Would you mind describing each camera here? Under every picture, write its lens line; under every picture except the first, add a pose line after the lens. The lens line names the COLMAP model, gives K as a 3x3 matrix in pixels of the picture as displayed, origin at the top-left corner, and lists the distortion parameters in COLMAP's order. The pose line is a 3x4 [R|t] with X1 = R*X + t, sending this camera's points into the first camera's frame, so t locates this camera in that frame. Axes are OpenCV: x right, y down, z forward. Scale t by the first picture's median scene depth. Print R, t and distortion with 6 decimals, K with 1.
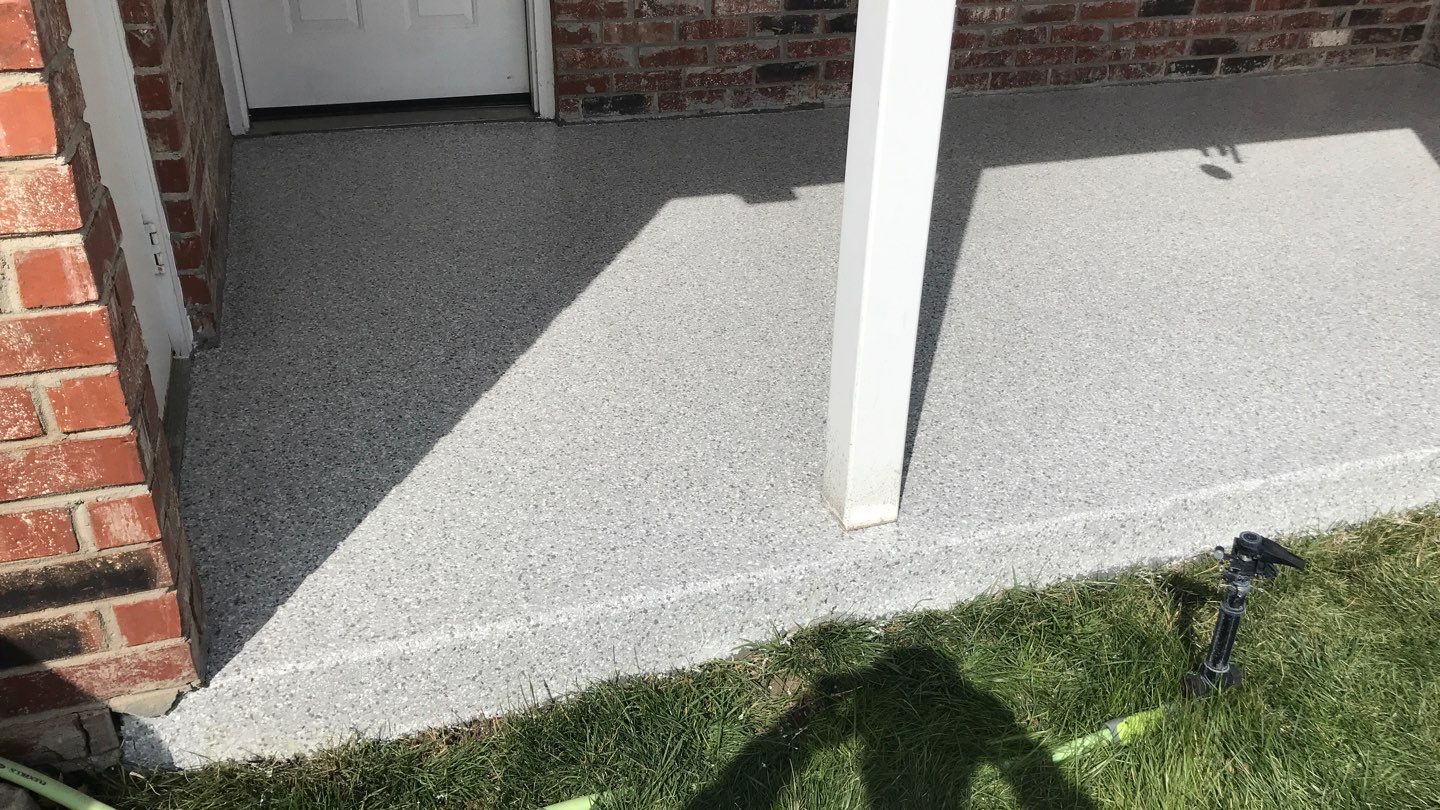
lens RADIAL K [[1169.6, 0, 718.1], [0, 1169.6, 396.7], [0, 0, 1]] dist [0.010115, 0.008860]
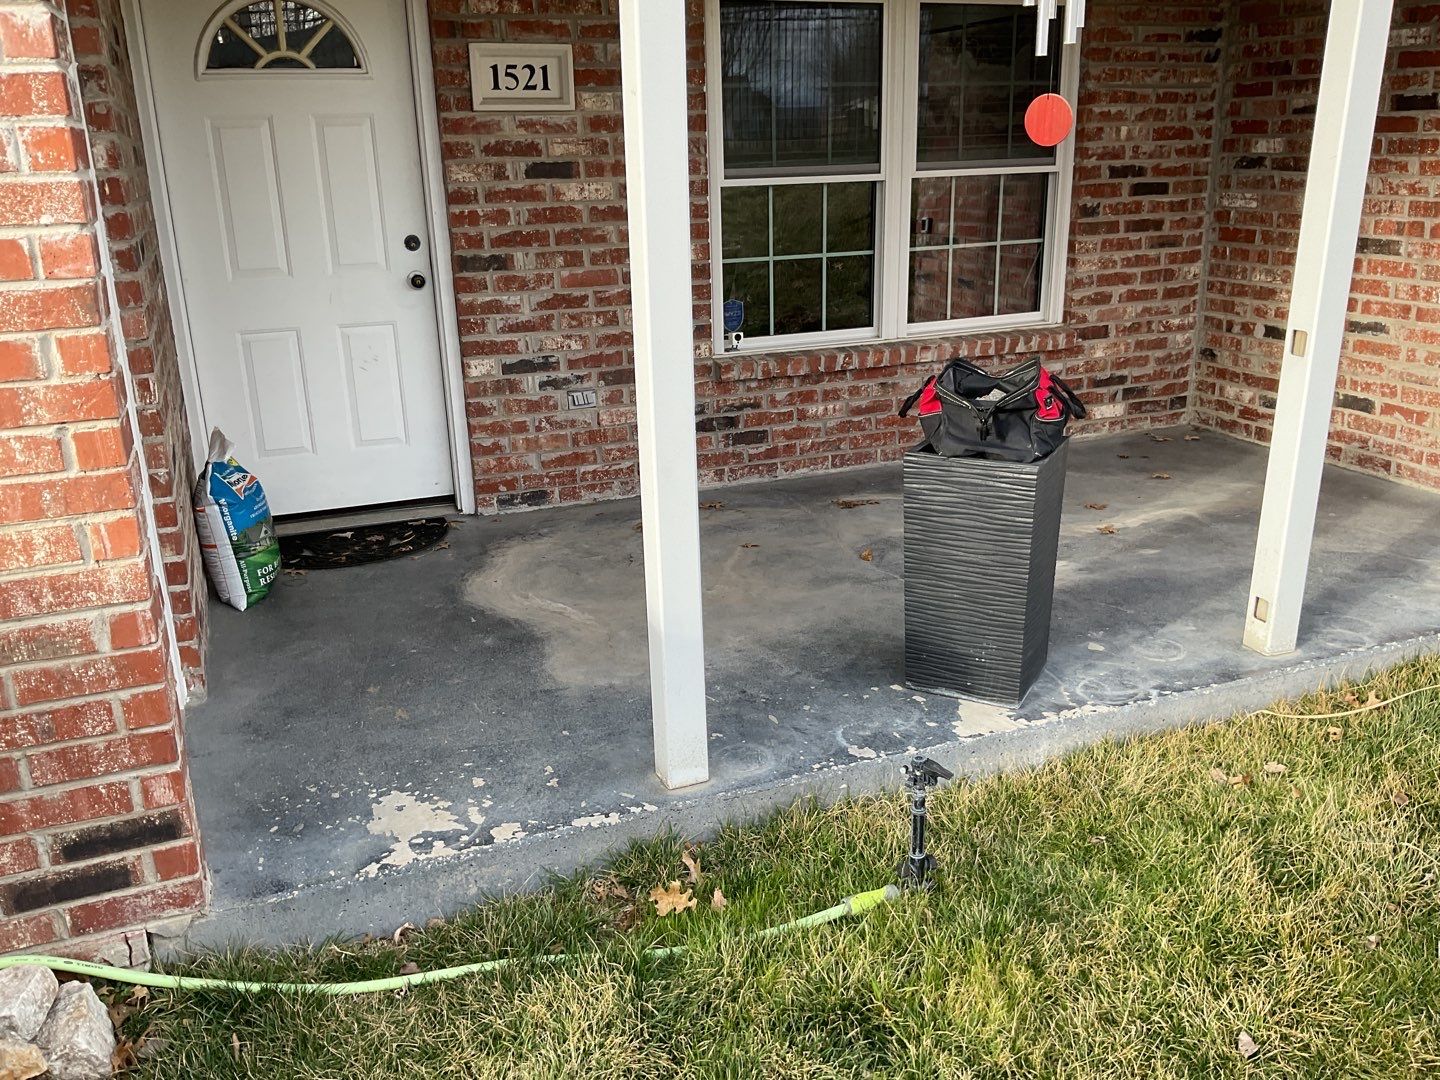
lens RADIAL K [[1186.3, 0, 719.6], [0, 1186.3, 538.0], [0, 0, 1]] dist [0.111828, -0.238245]
pose [[0.997246, -0.062730, 0.039576, 0.063933], [0.069344, 0.977879, -0.197341, 0.051933], [-0.026321, 0.199541, 0.979536, -0.223850]]
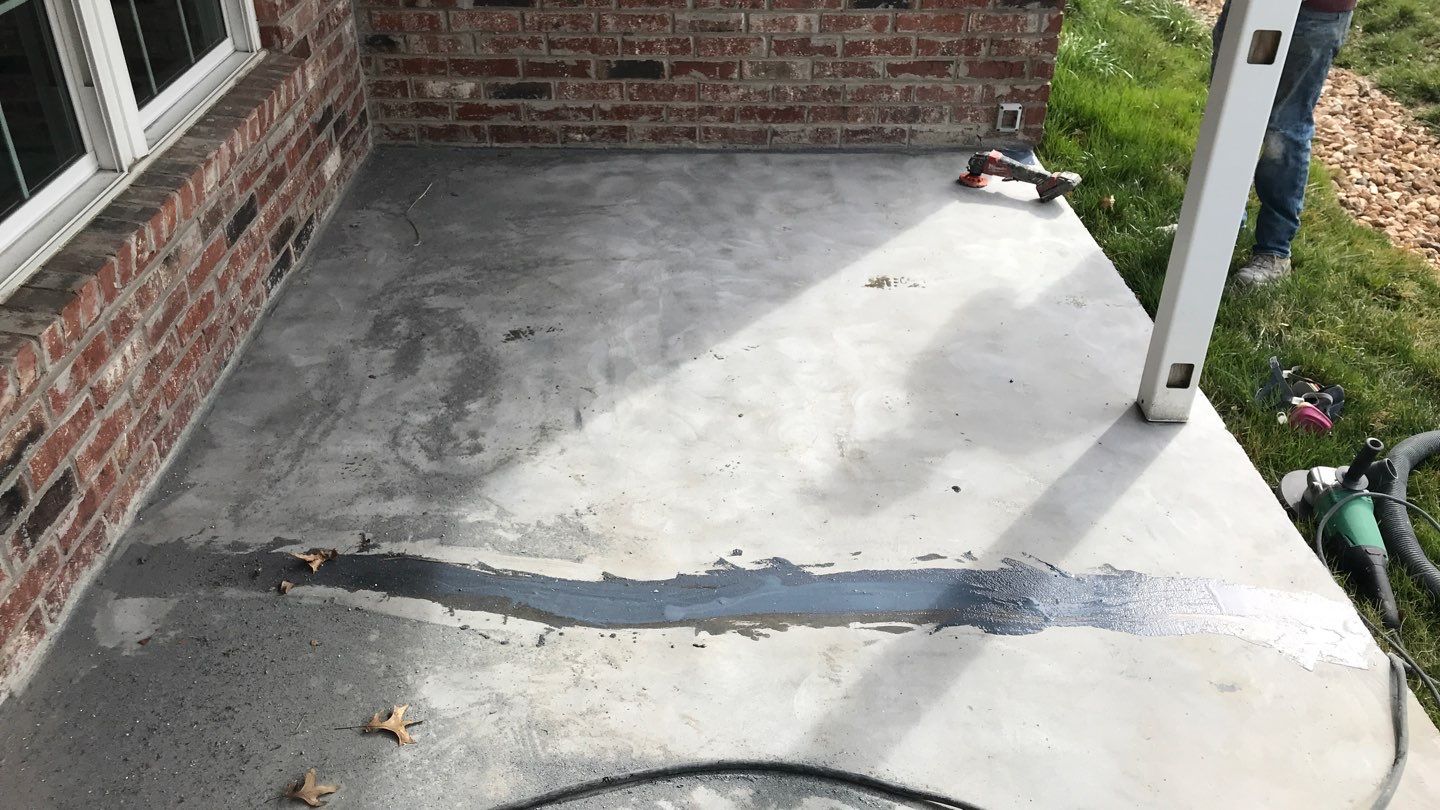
lens RADIAL K [[1178.6, 0, 718.9], [0, 1178.6, 386.0], [0, 0, 1]] dist [0.050259, -0.052001]
pose [[0.294497, -0.515273, 0.804838, -0.157206], [0.466439, 0.812560, 0.349543, -0.395879], [-0.834090, 0.272469, 0.479640, 0.497746]]
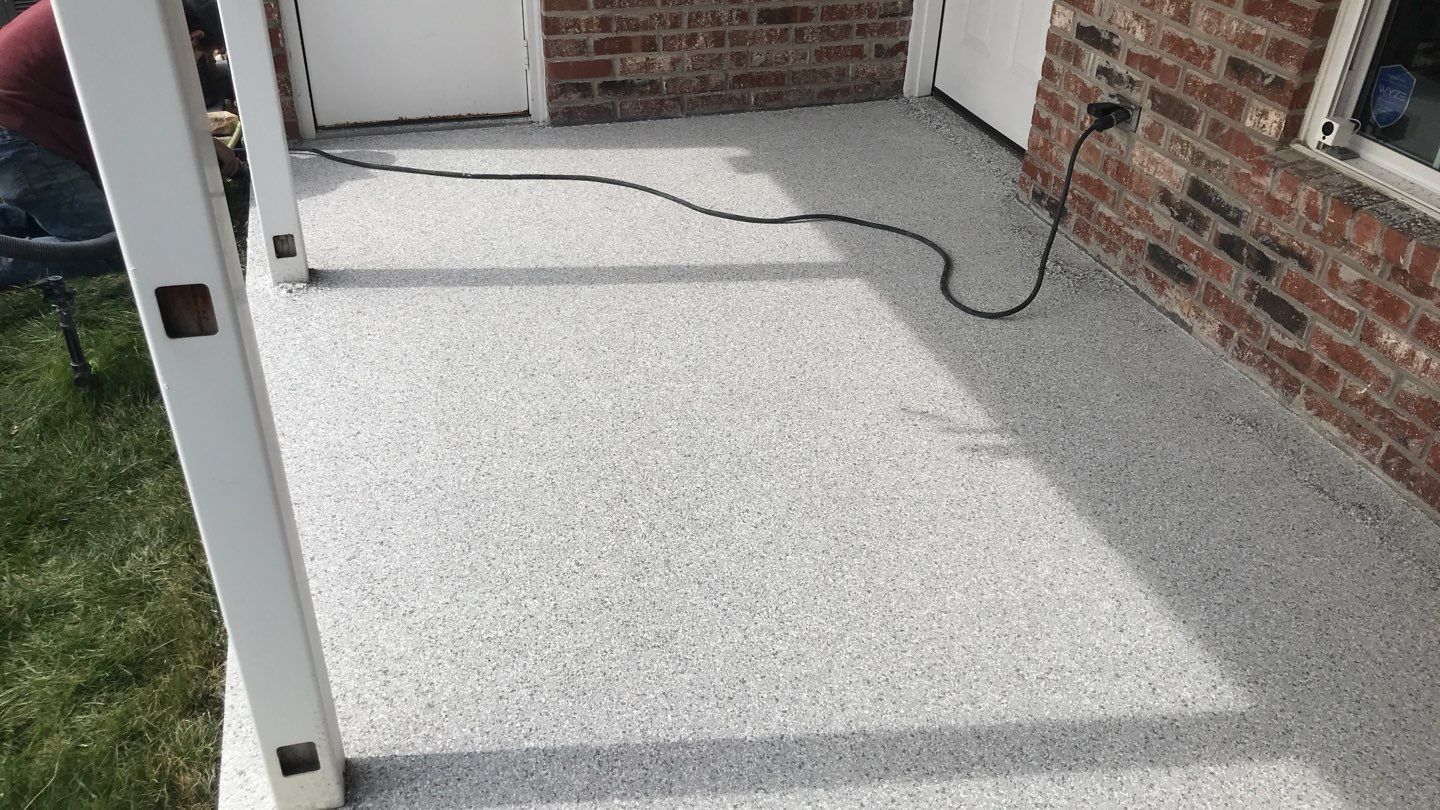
lens RADIAL K [[1172.3, 0, 723.3], [0, 1172.3, 387.6], [0, 0, 1]] dist [0.011222, 0.016710]
pose [[-0.007769, 0.512884, -0.858423, 0.786174], [-0.523195, 0.729488, 0.440584, -0.408297], [0.852178, 0.452545, 0.262671, 0.565235]]
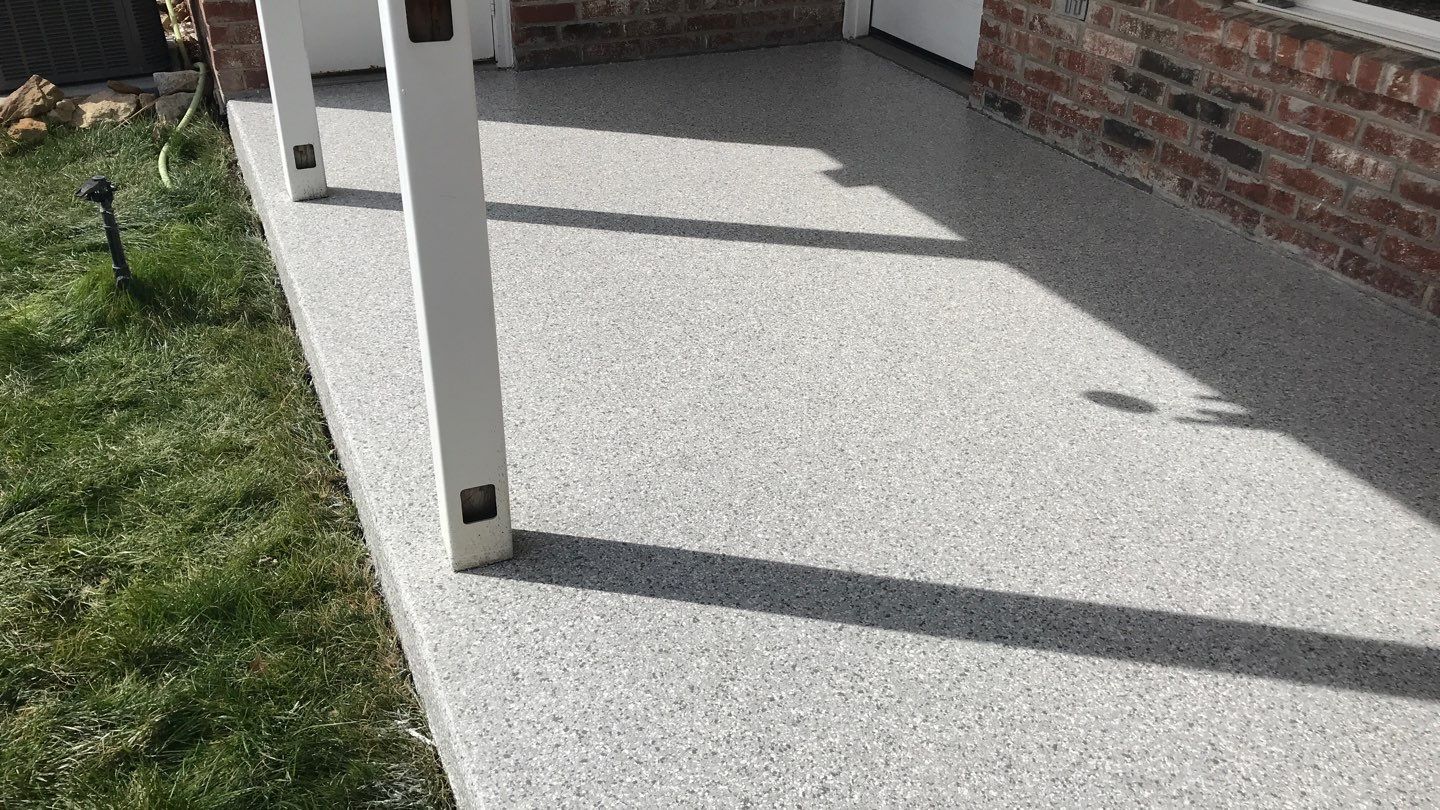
lens RADIAL K [[1166.1, 0, 740.8], [0, 1166.1, 391.7], [0, 0, 1]] dist [0.024847, 0.015915]
pose [[0.131049, 0.480521, -0.867136, 0.876060], [-0.511882, 0.781862, 0.355906, -0.290468], [0.849001, 0.397230, 0.348433, 0.518075]]
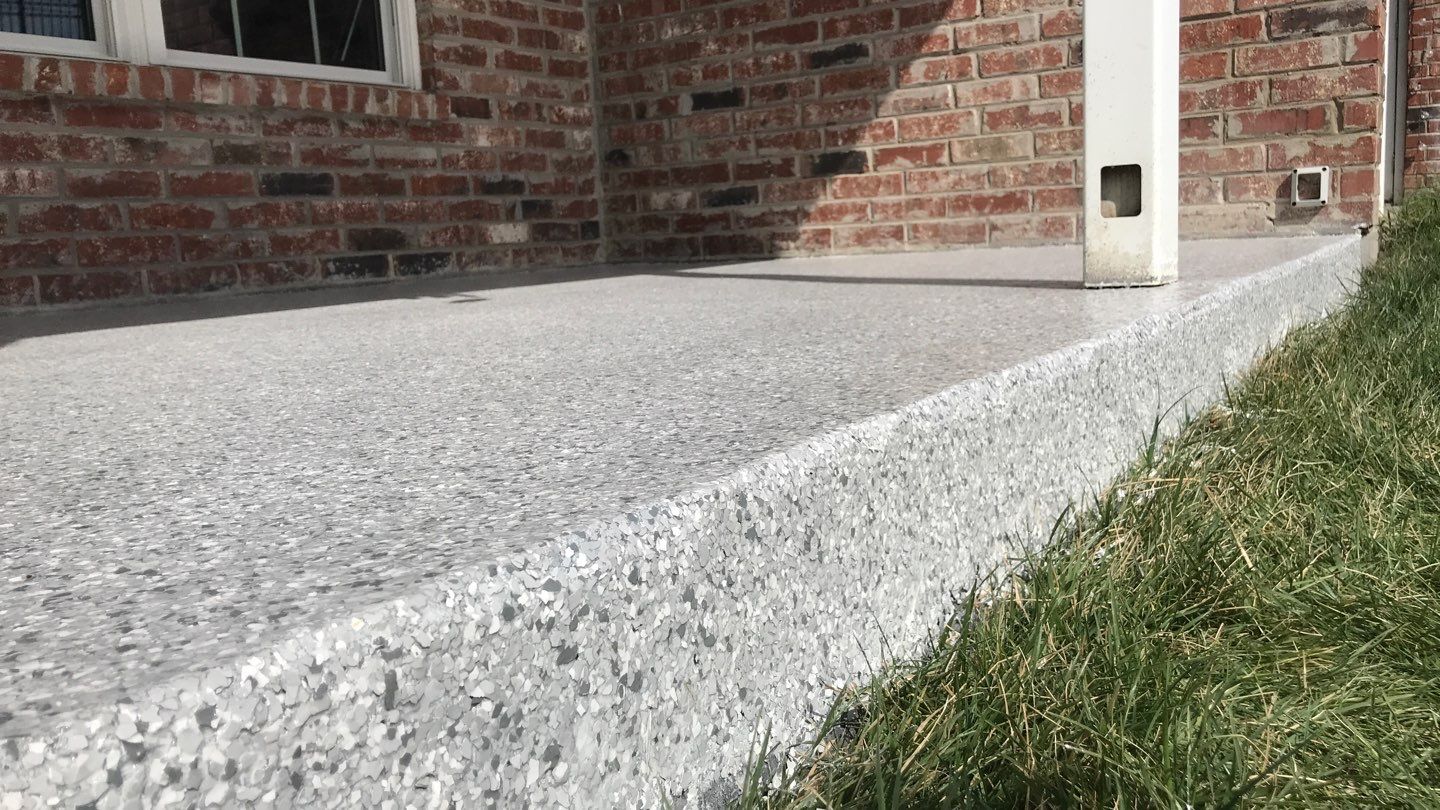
lens RADIAL K [[1196.9, 0, 722.7], [0, 1196.9, 400.5], [0, 0, 1]] dist [0.031763, -0.032694]
pose [[0.775349, -0.154564, 0.612326, 0.122044], [0.373499, 0.894071, -0.247255, 0.072536], [-0.509246, 0.420412, 0.750947, 0.398514]]
